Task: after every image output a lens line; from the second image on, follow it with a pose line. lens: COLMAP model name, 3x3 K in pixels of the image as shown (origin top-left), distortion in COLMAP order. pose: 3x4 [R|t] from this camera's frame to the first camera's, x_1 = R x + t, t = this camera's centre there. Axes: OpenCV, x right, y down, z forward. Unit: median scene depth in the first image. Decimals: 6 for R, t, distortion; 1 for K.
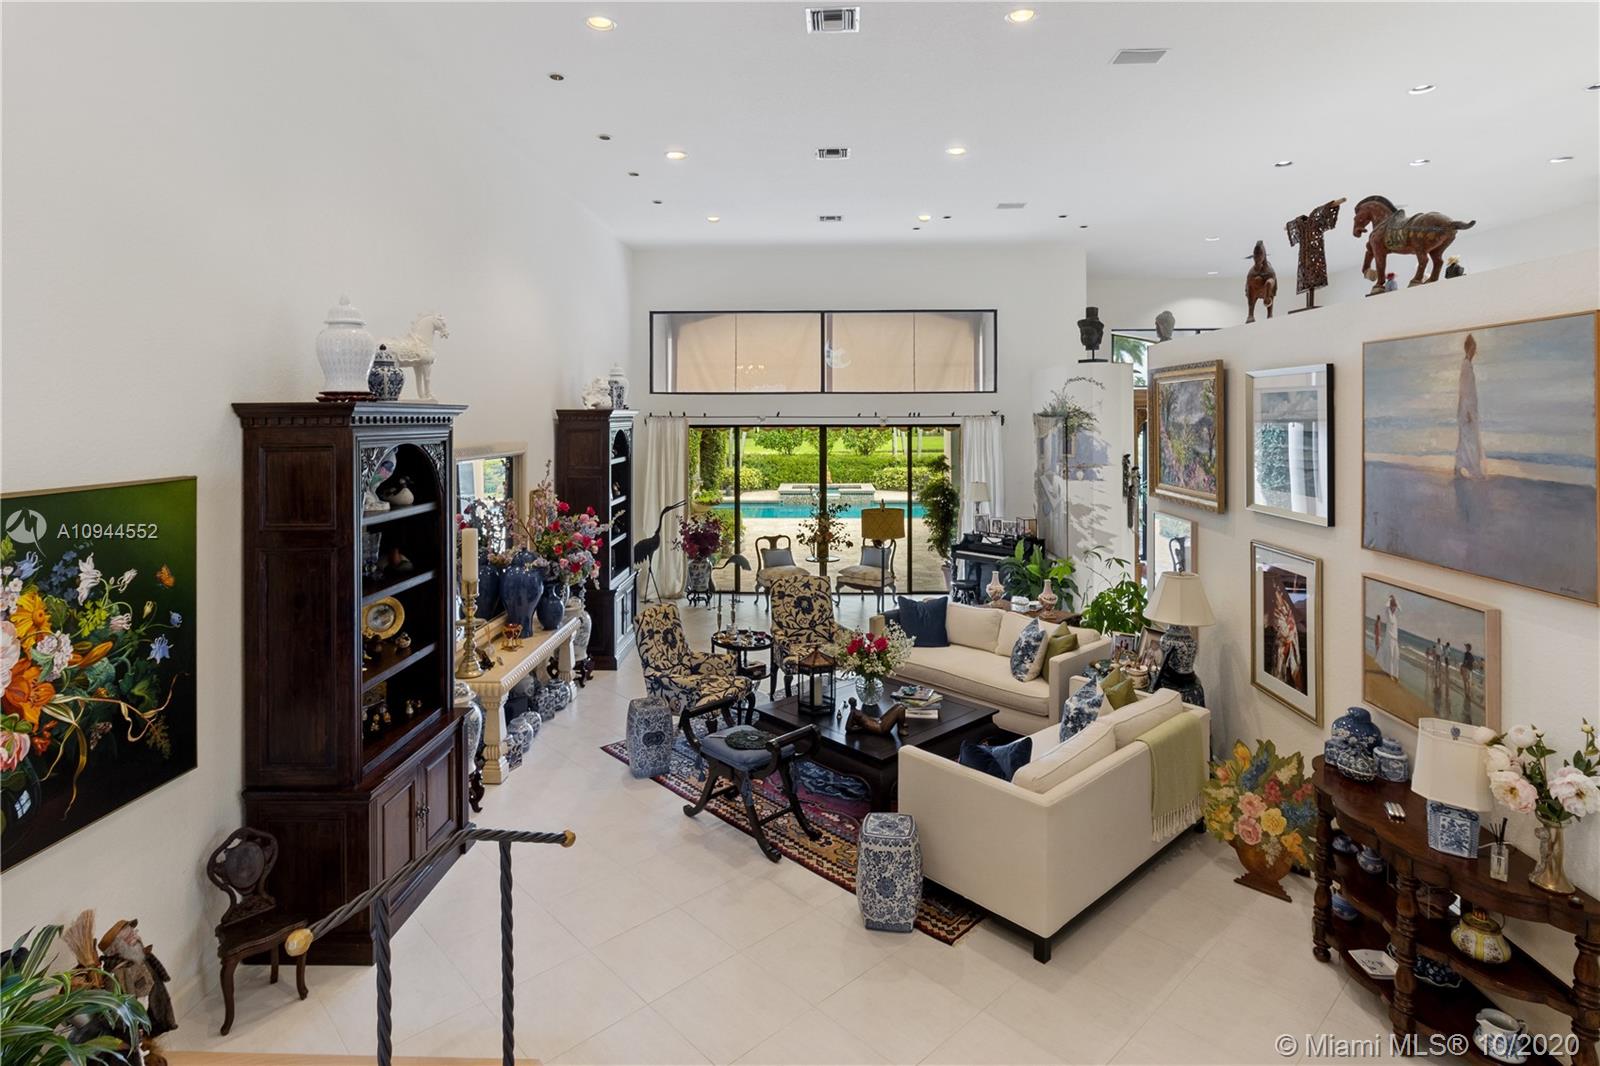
lens RADIAL K [[836.0, 0, 804.2], [0, 836.0, 419.9], [0, 0, 1]] dist [-0.001054, 0.001056]
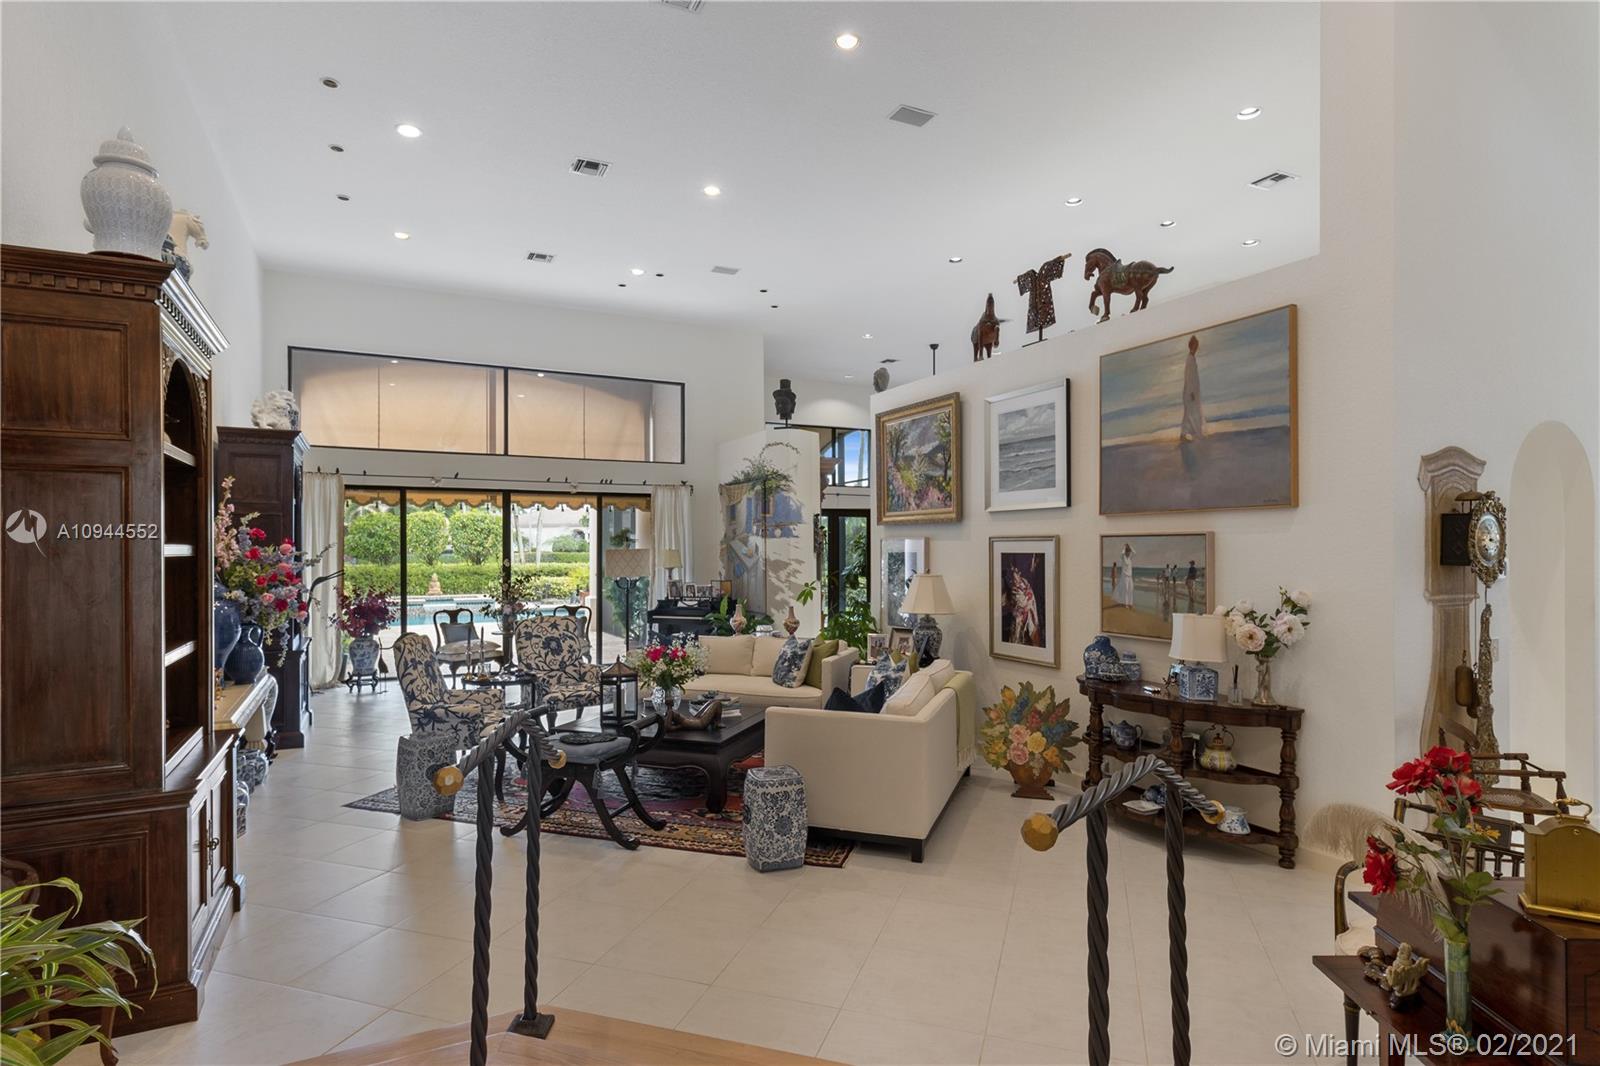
lens RADIAL K [[840.6, 0, 796.7], [0, 840.6, 553.7], [0, 0, 1]] dist [0.000277, 0.000392]
pose [[0.882462, -0.000844, 0.470382, -0.304093], [0.001838, 0.999997, -0.001654, 0.180978], [-0.470380, 0.002324, 0.882461, 0.059273]]
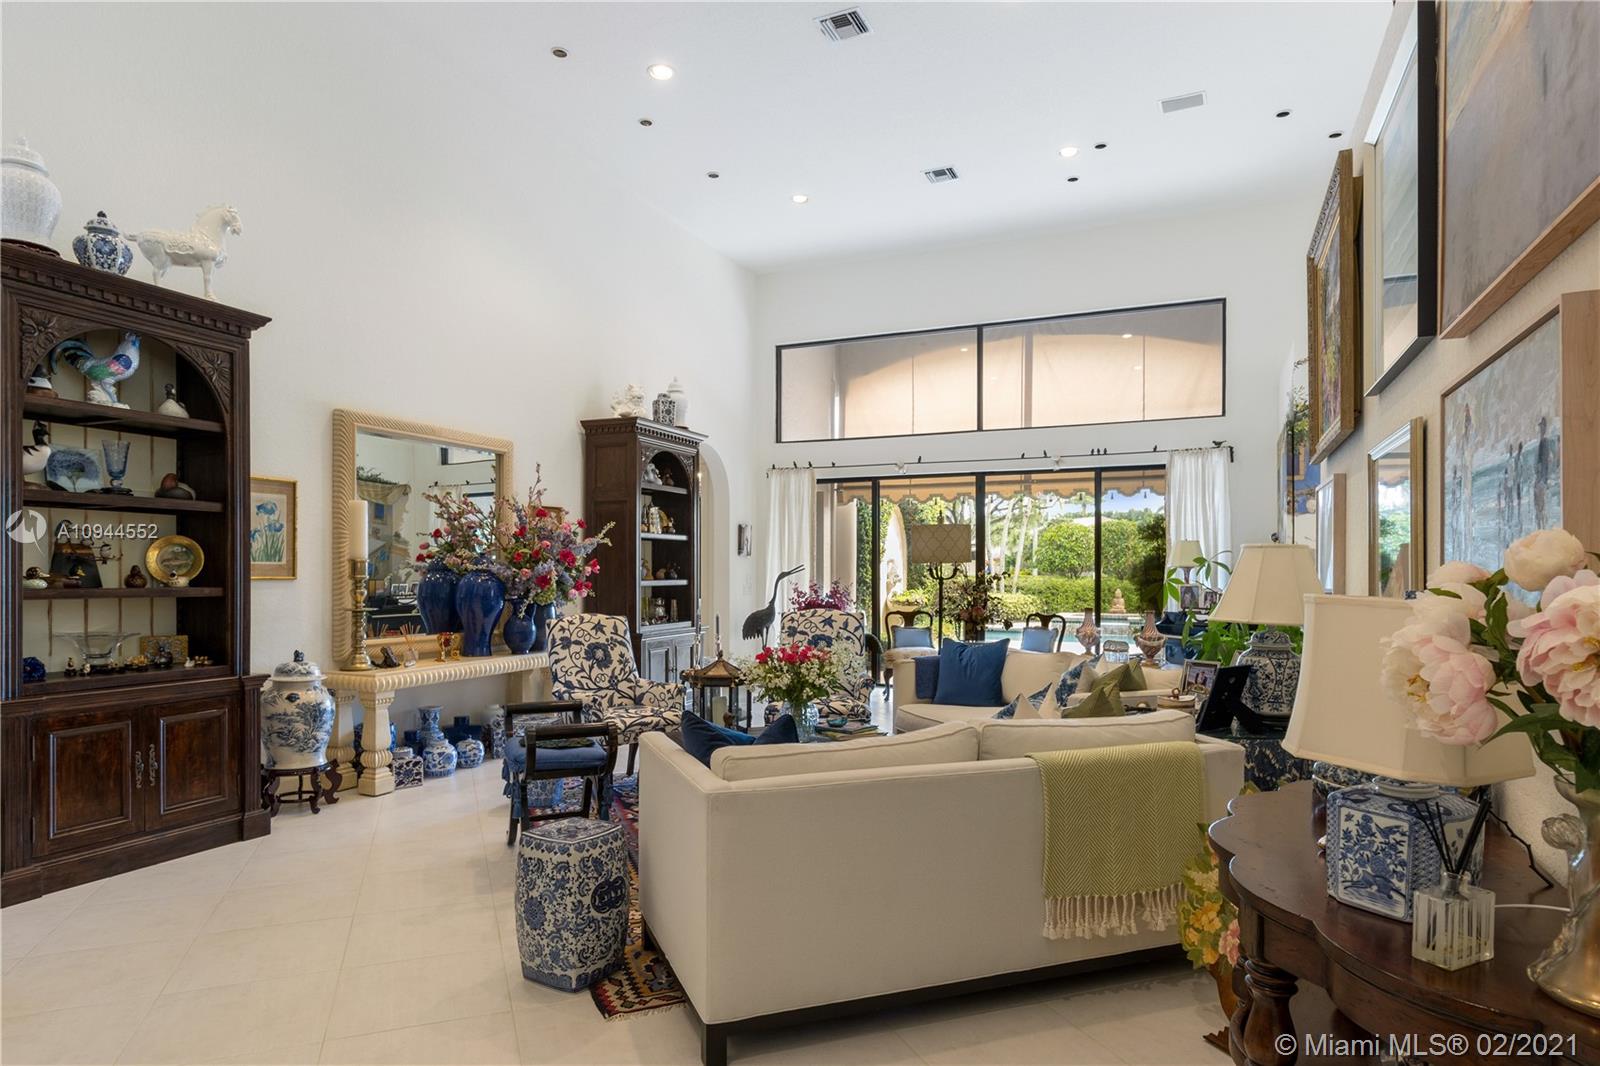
lens RADIAL K [[923.8, 0, 804.2], [0, 923.8, 580.8], [0, 0, 1]] dist [0.003692, 0.000235]
pose [[0.925854, 0.007249, -0.377811, 0.450927], [-0.006687, 0.999974, 0.002800, 0.241402], [0.377822, -0.000066, 0.925878, 0.337338]]
